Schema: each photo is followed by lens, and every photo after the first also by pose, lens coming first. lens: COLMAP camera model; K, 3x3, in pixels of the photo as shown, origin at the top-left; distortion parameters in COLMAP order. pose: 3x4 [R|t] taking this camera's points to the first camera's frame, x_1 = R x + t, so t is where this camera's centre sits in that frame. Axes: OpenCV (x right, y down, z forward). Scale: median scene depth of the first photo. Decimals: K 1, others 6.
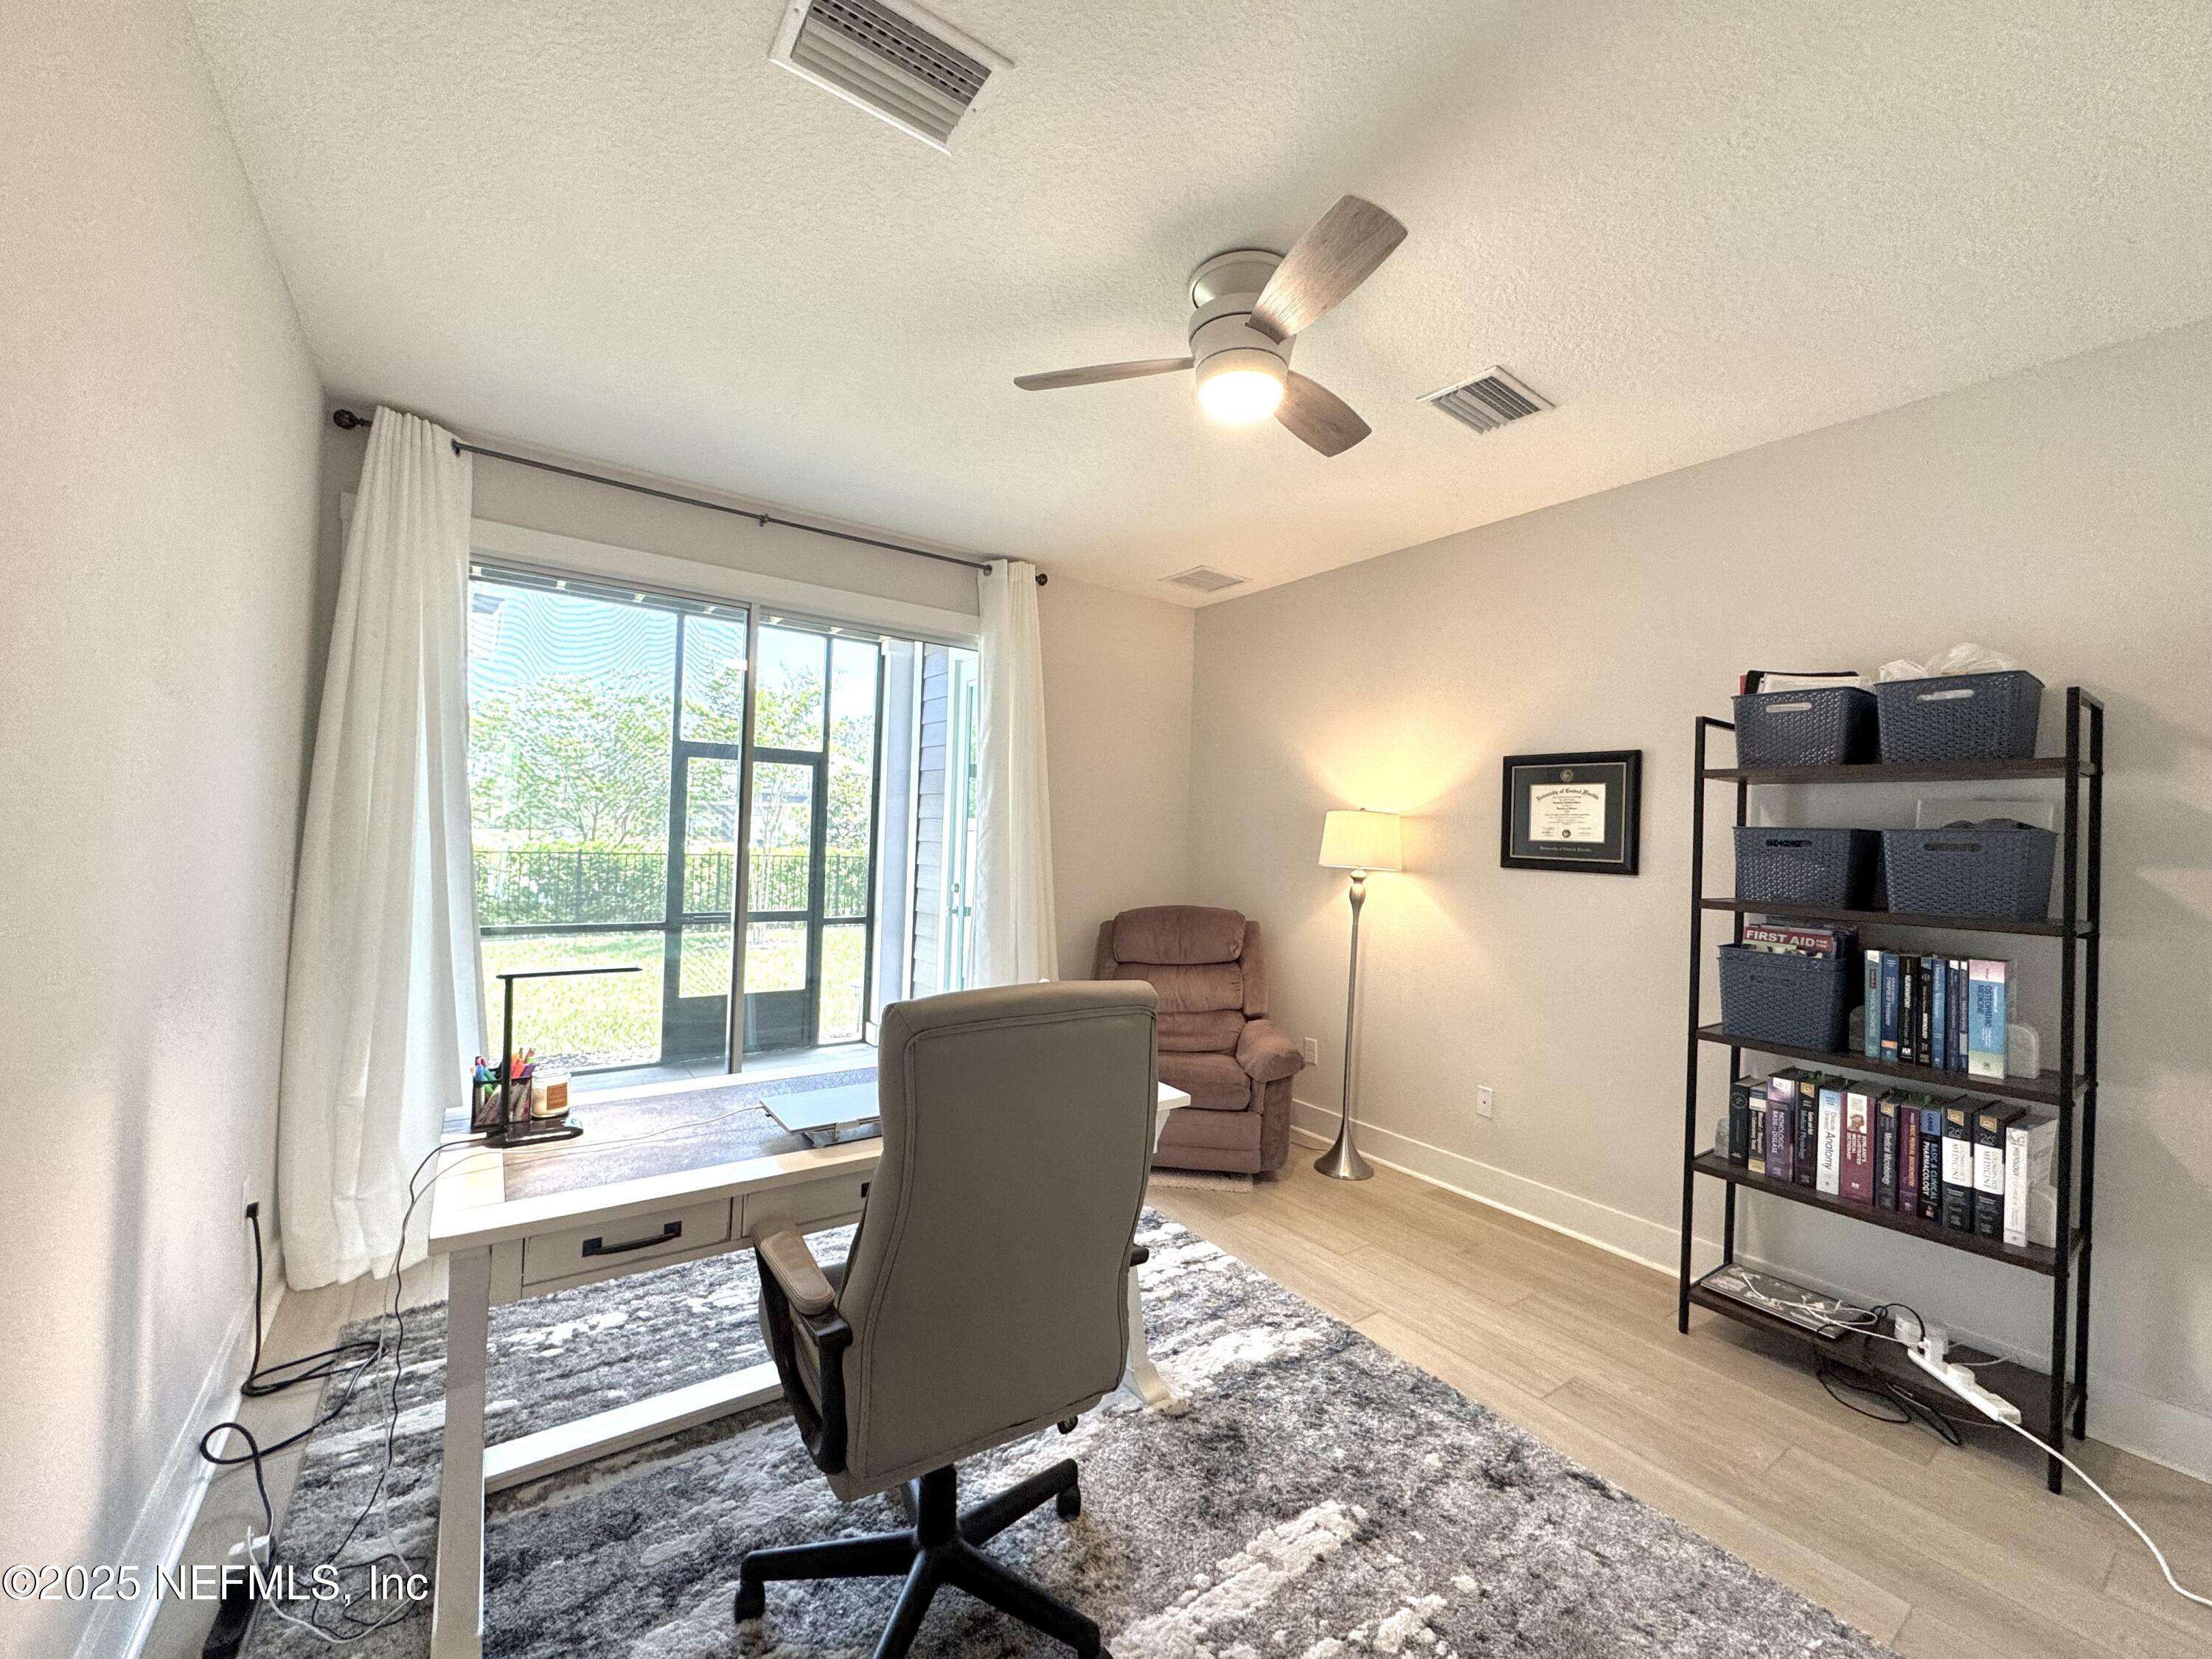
lens RADIAL K [[883.5, 0, 1102.8], [0, 883.5, 831.1], [0, 0, 1]] dist [-0.003630, 0.001204]
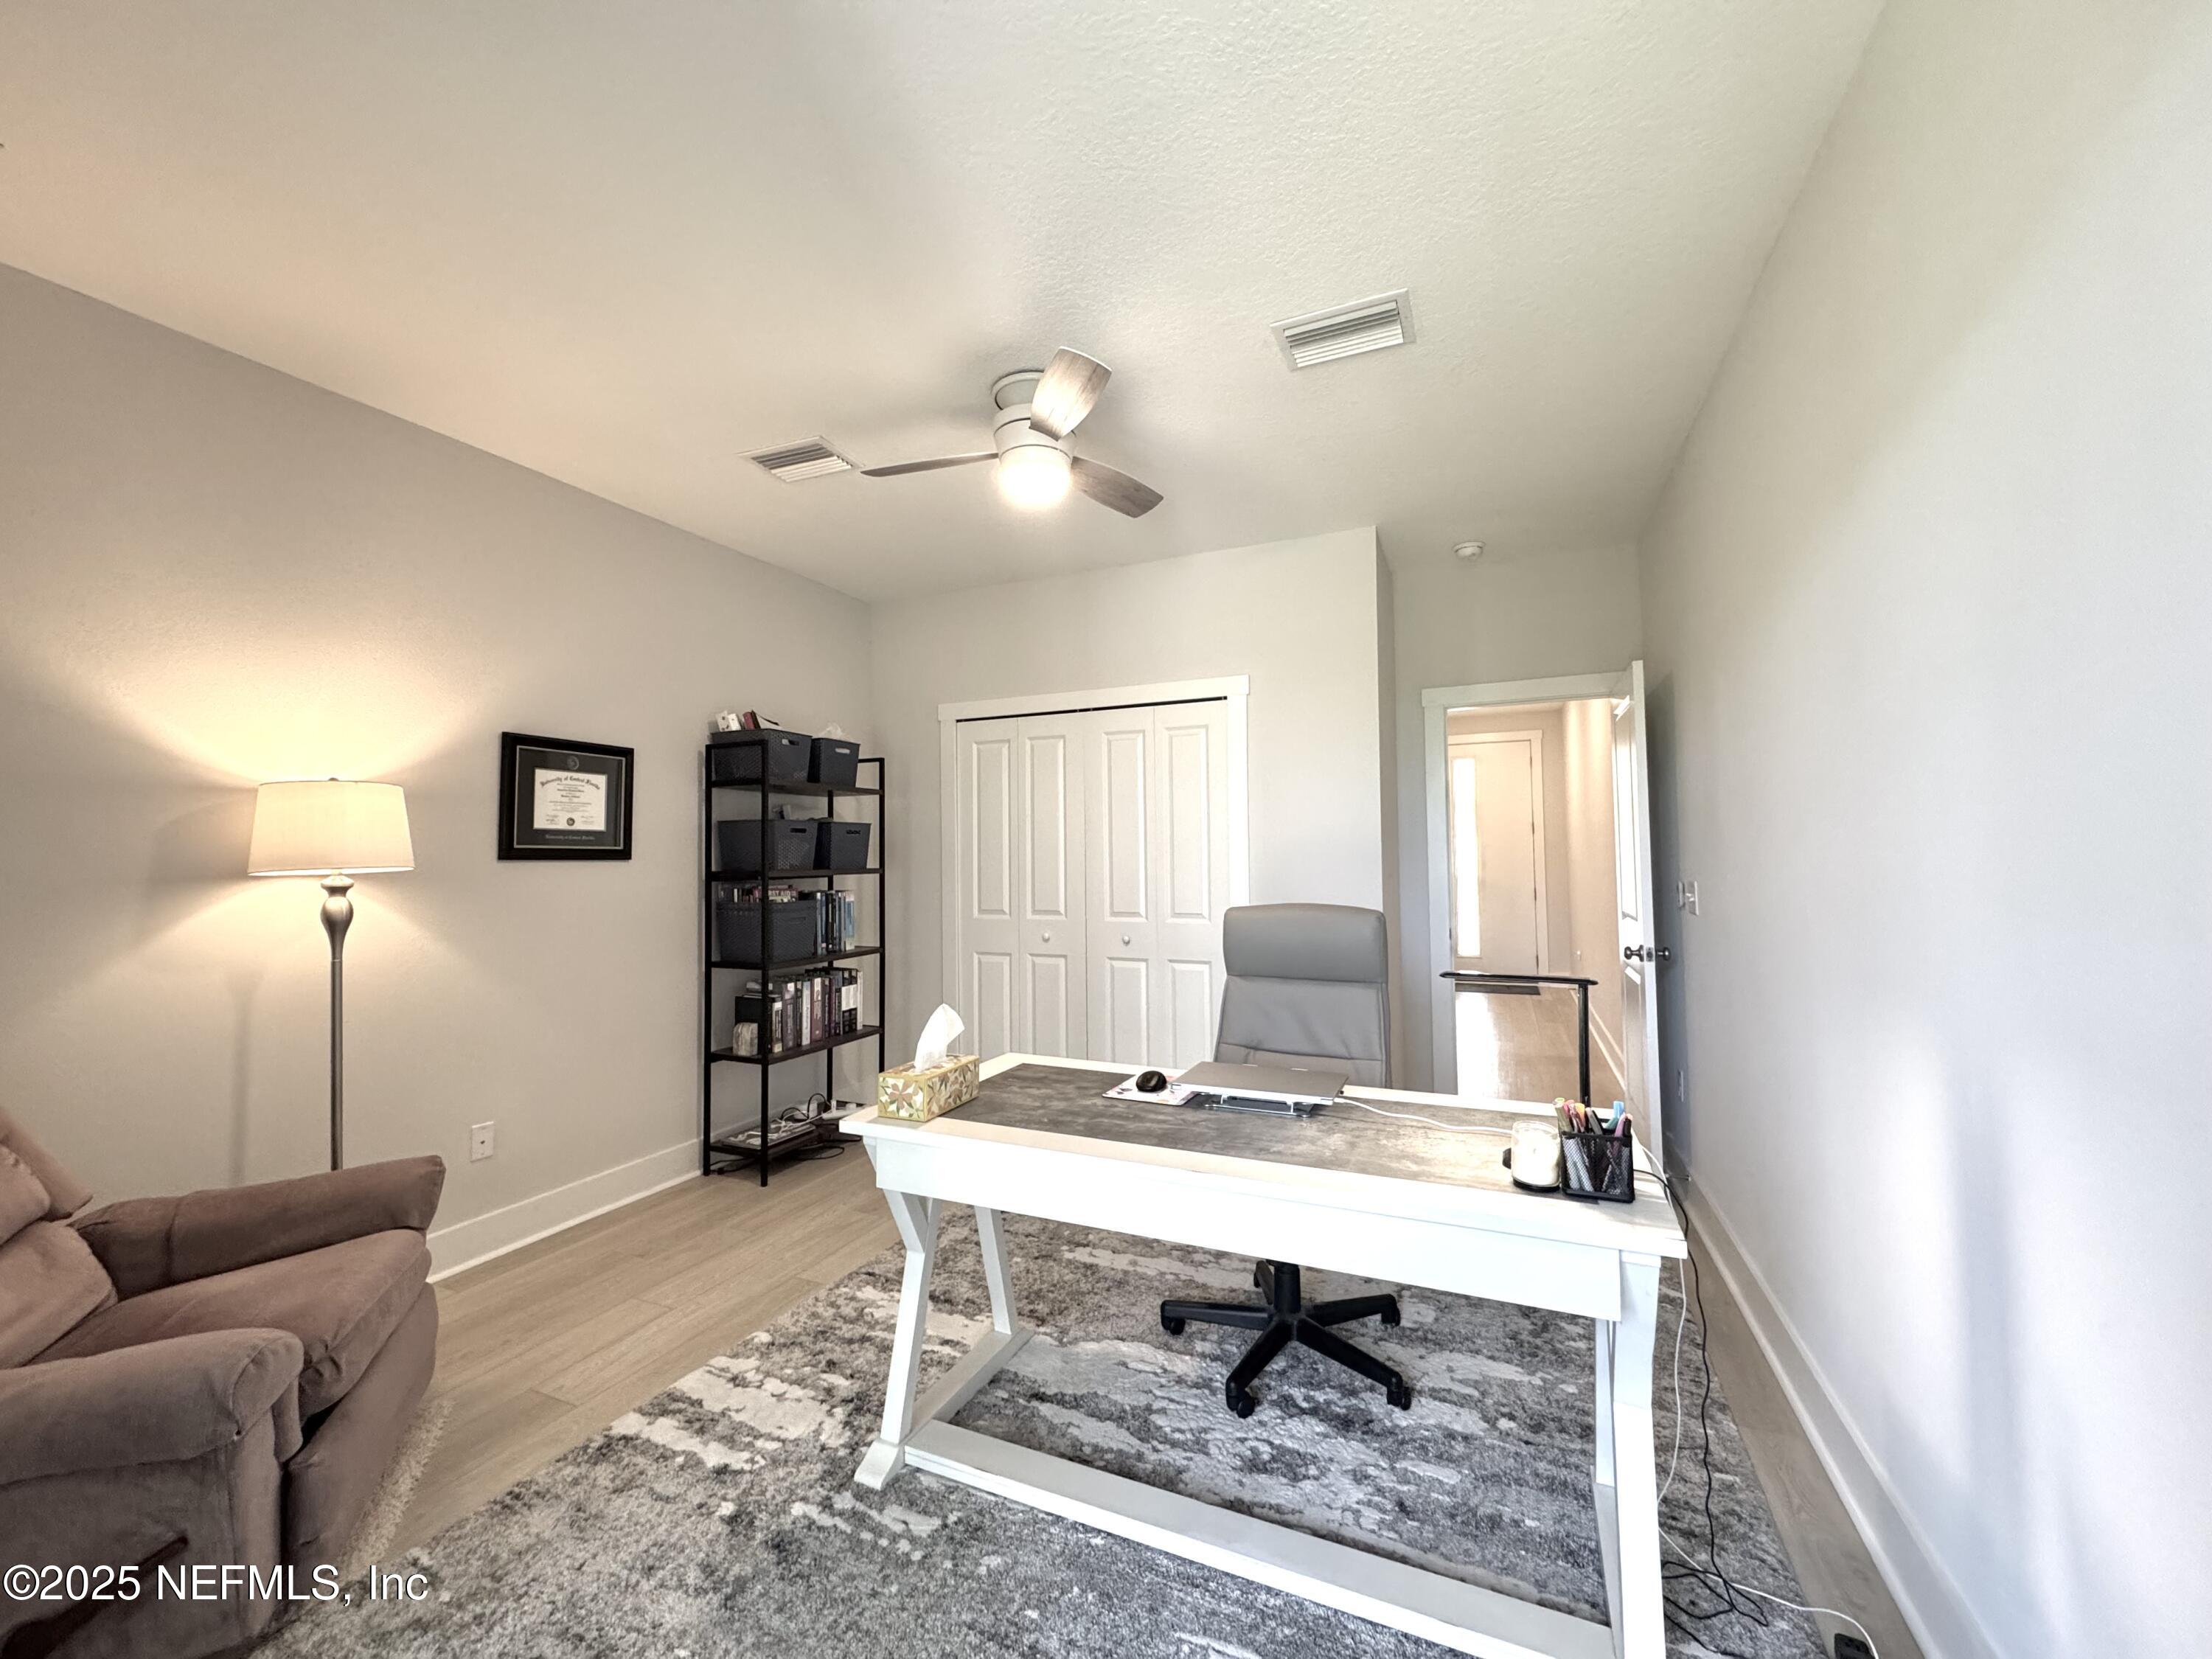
lens RADIAL K [[883.5, 0, 1109.1], [0, 883.5, 834.5], [0, 0, 1]] dist [-0.003630, 0.001204]
pose [[-0.513725, -0.005422, 0.857938, -0.711632], [-0.008102, 0.999966, 0.001468, 0.012070], [-0.857917, -0.006197, -0.513751, 1.117633]]
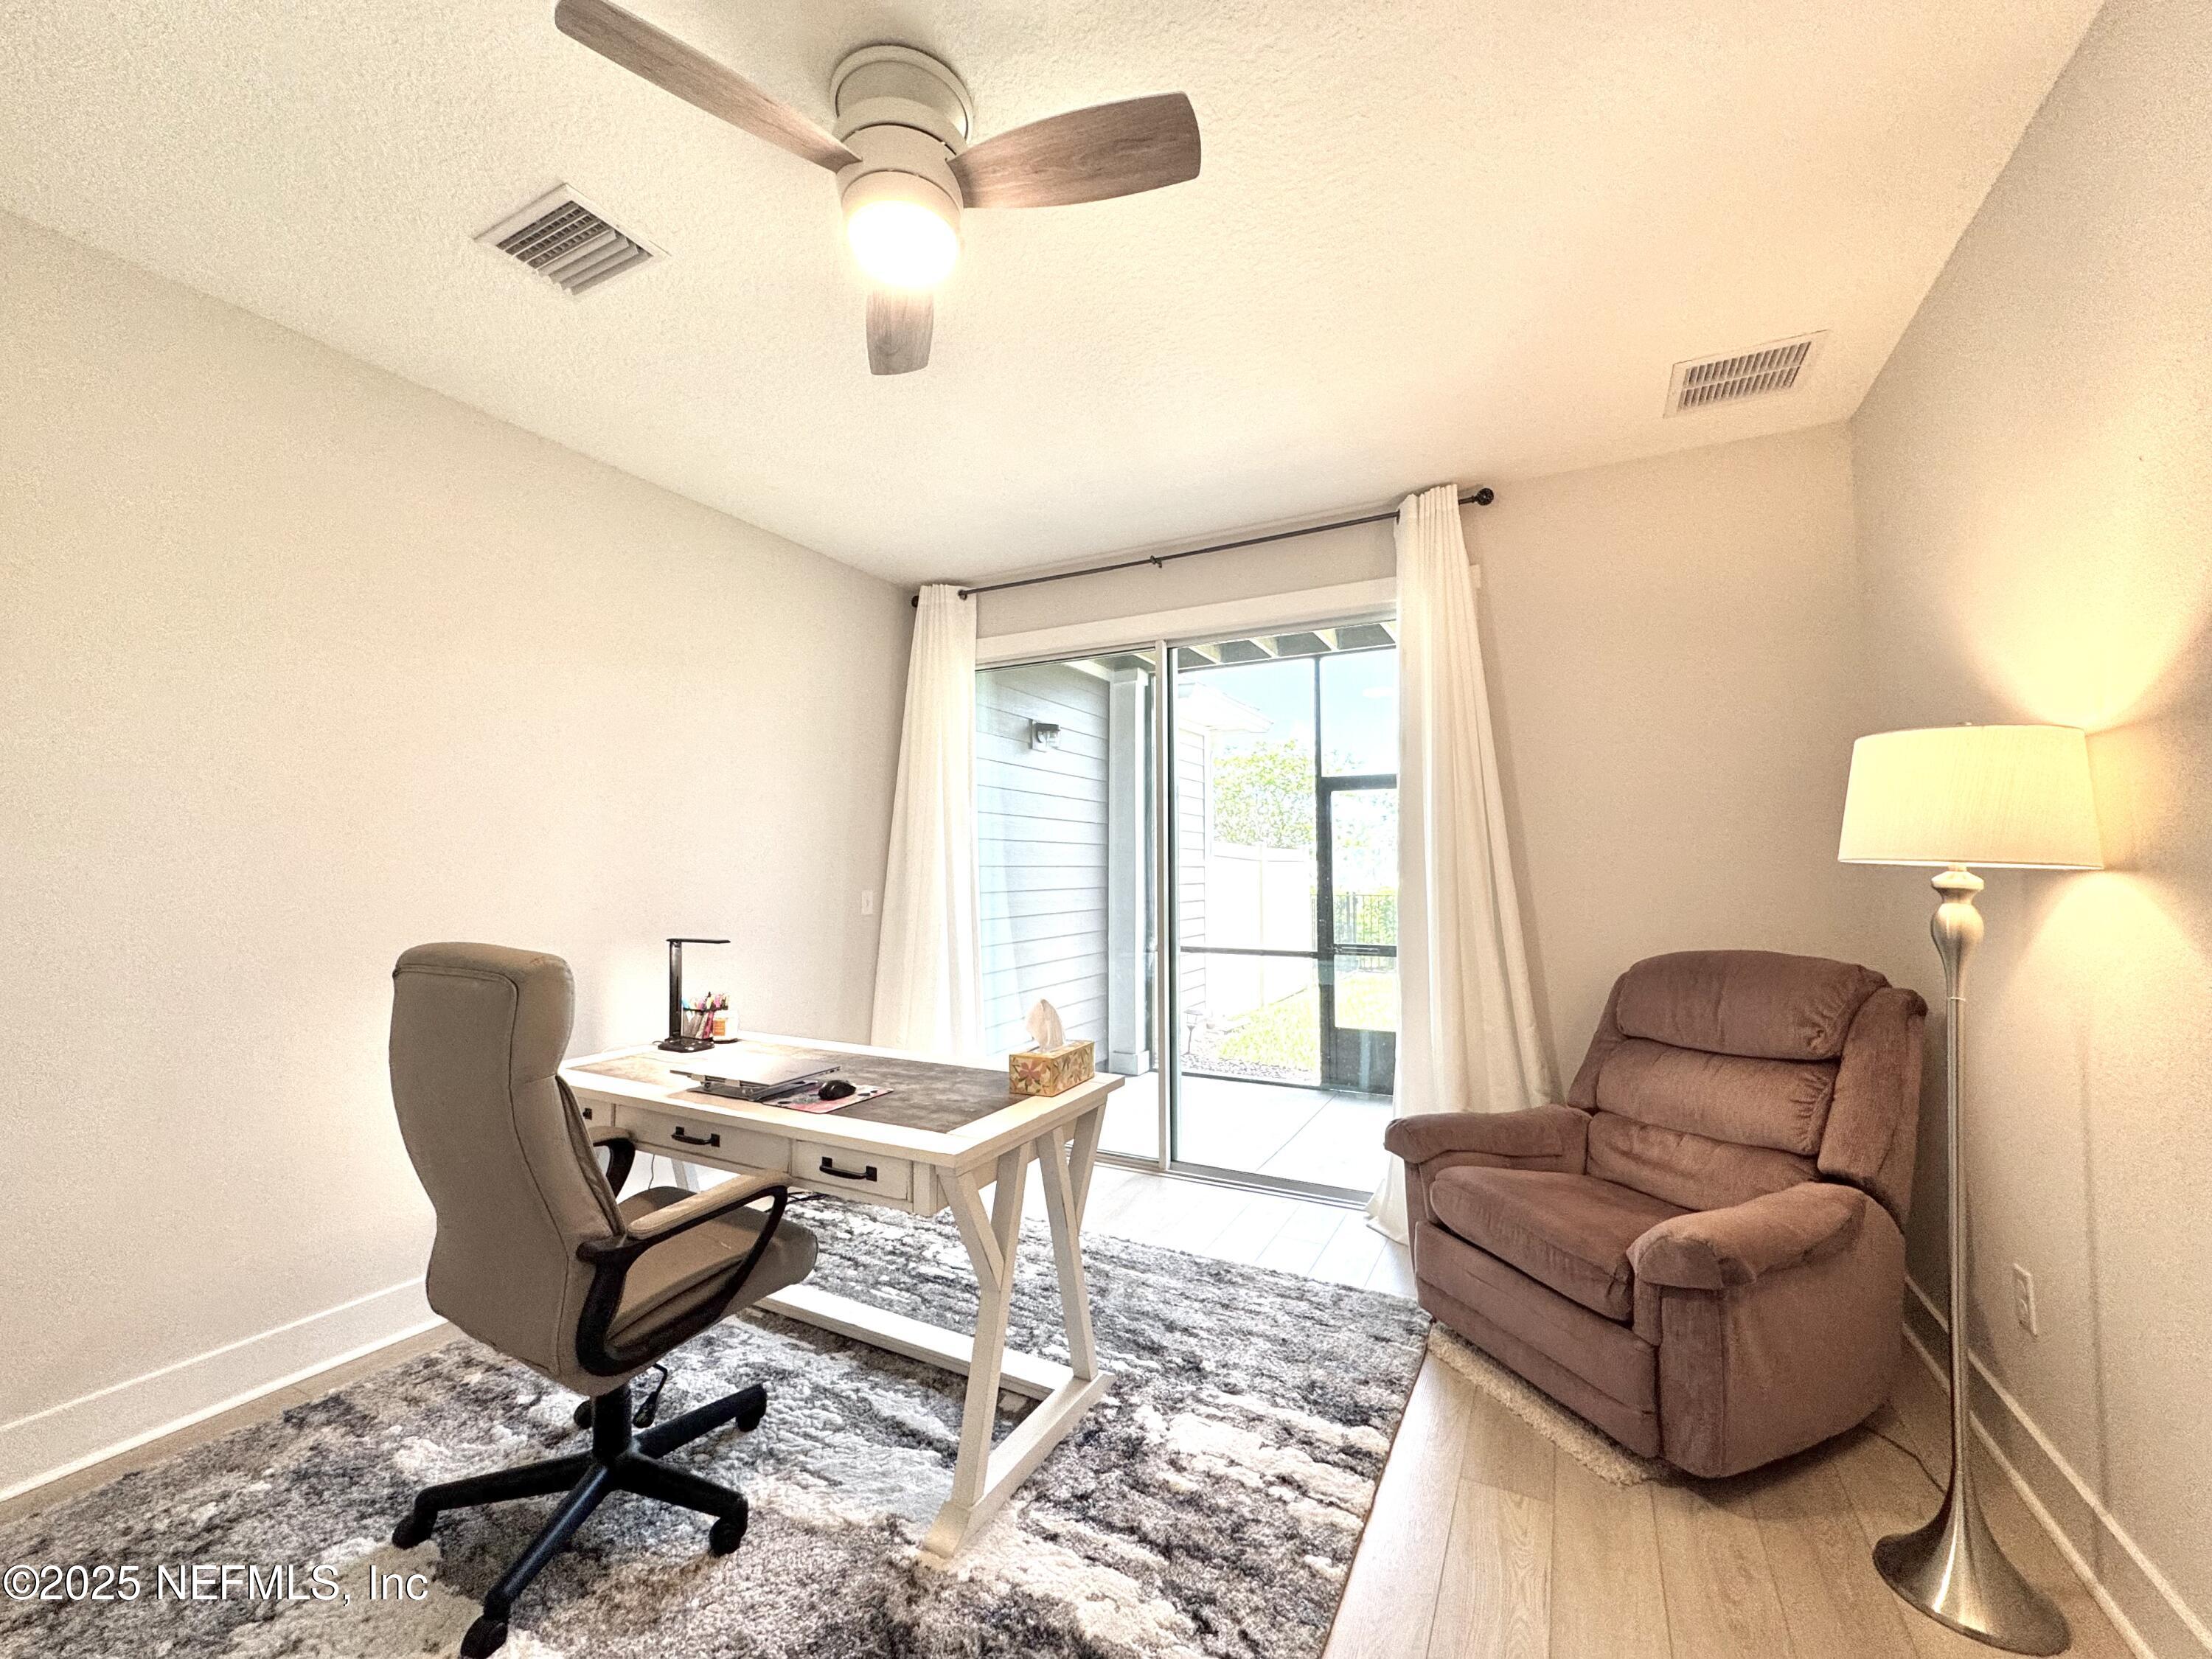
lens RADIAL K [[883.5, 0, 1108.5], [0, 883.5, 830.5], [0, 0, 1]] dist [-0.003630, 0.001204]
pose [[0.449224, -0.075997, -0.890181, 0.641638], [0.021198, 0.997002, -0.074419, 0.062502], [0.893168, 0.014561, 0.449488, 0.587574]]
